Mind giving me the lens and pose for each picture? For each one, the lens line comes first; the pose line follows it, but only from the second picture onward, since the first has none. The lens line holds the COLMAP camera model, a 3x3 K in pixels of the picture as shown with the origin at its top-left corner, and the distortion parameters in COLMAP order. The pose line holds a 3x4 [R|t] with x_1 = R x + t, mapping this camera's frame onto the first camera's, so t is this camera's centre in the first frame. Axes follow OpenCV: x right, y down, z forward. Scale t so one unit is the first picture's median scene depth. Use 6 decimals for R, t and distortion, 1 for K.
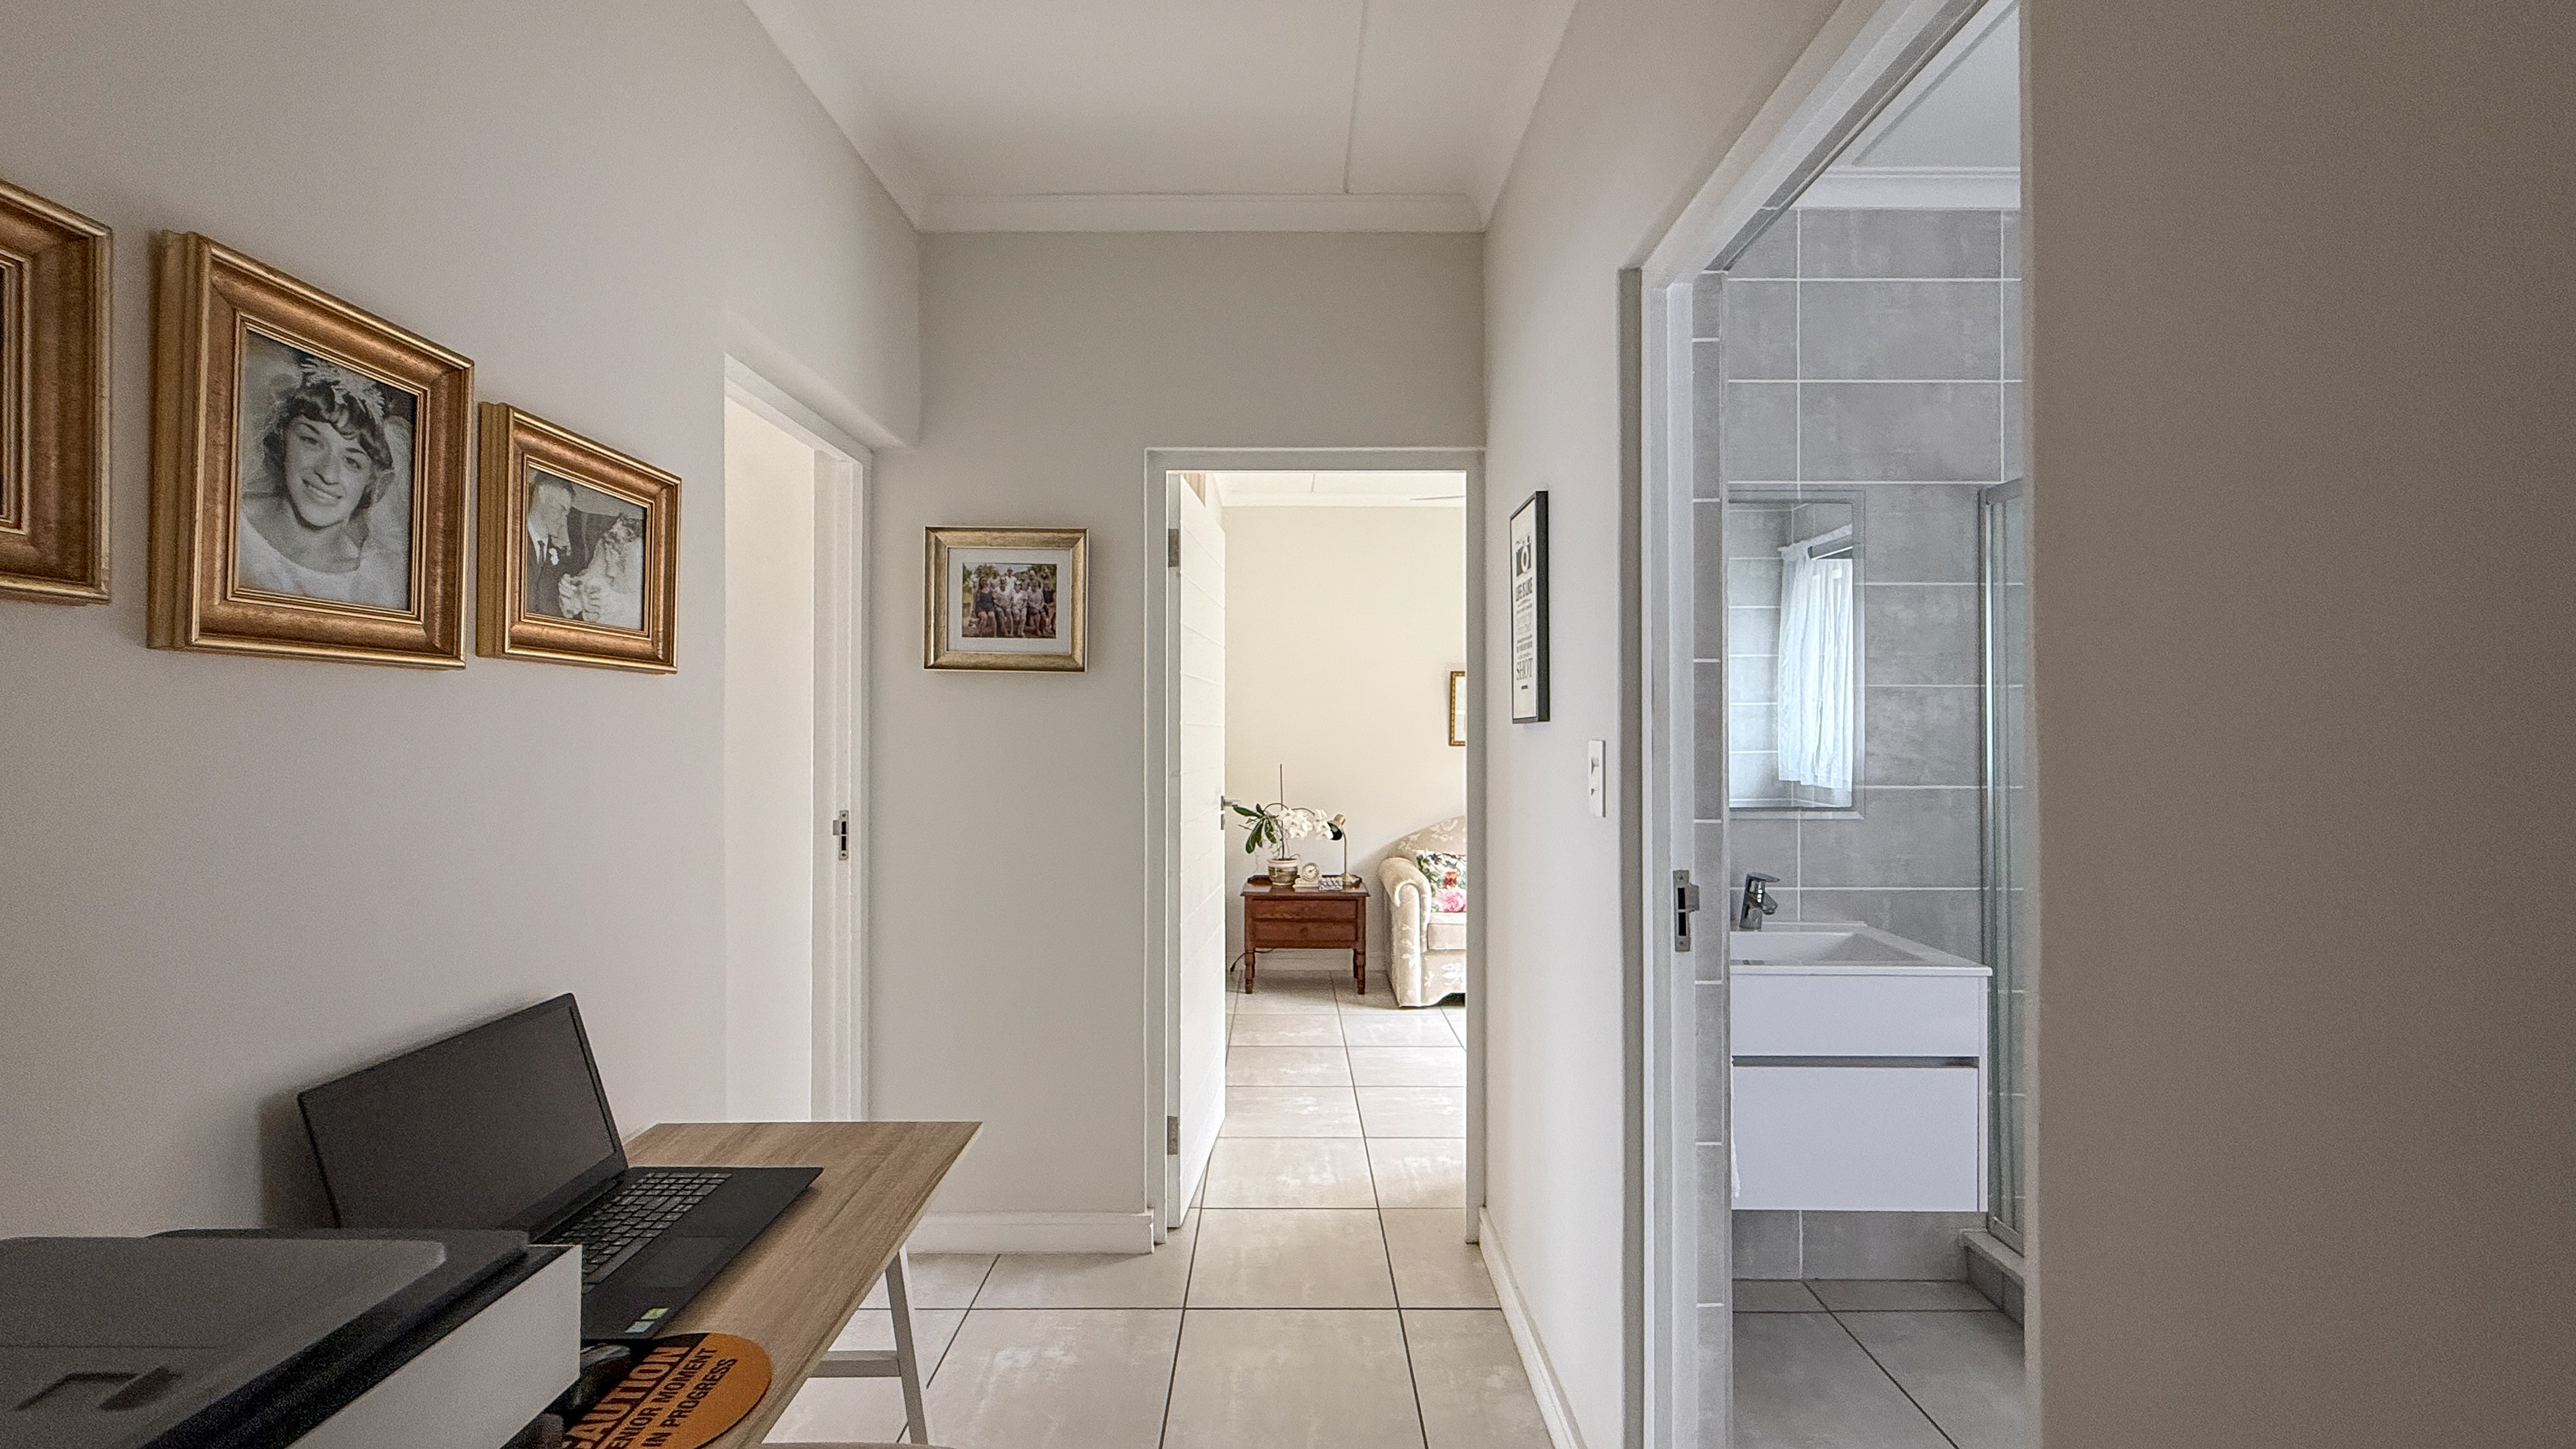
lens RADIAL K [[1018.6, 0, 1290.3], [0, 1018.6, 719.0], [0, 0, 1]] dist [0.000201, 0.000307]
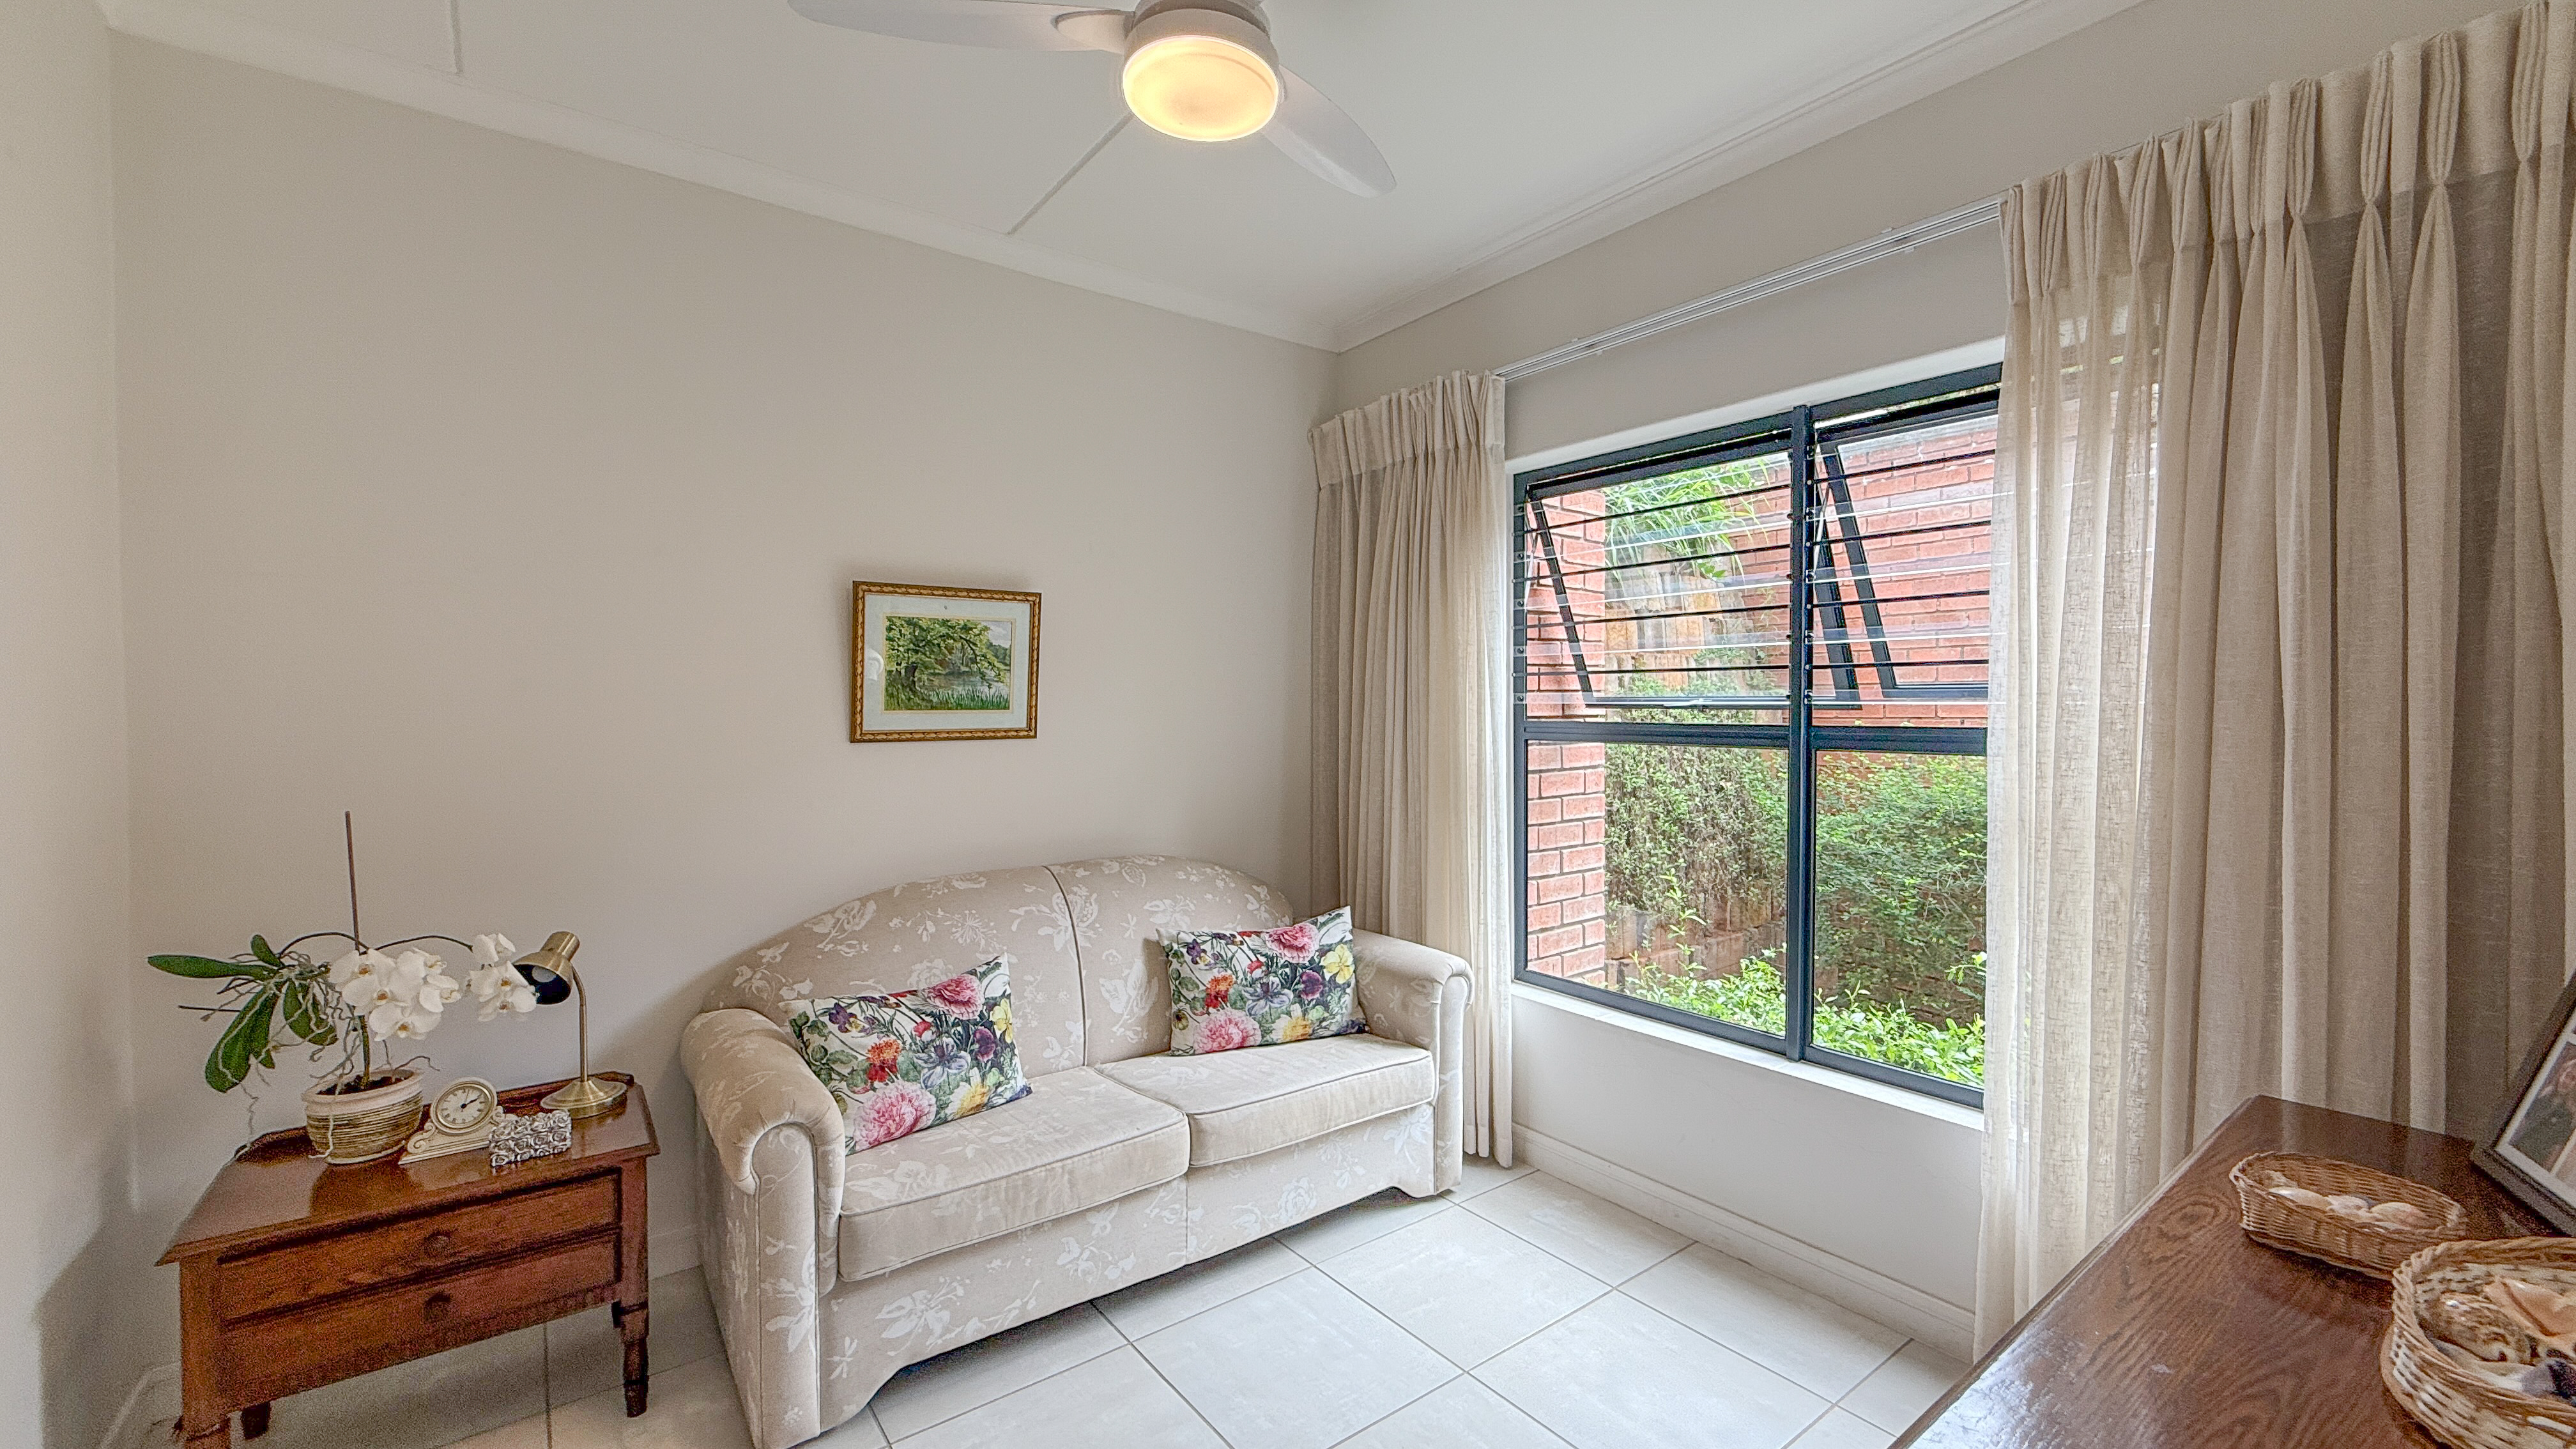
lens RADIAL K [[1018.6, 0, 1279.6], [0, 1018.6, 731.1], [0, 0, 1]] dist [0.000201, 0.000307]
pose [[0.805988, -0.018216, 0.591652, 0.042743], [0.000099, 0.999531, 0.030639, 0.007248], [-0.591932, -0.024636, 0.805611, 0.560033]]
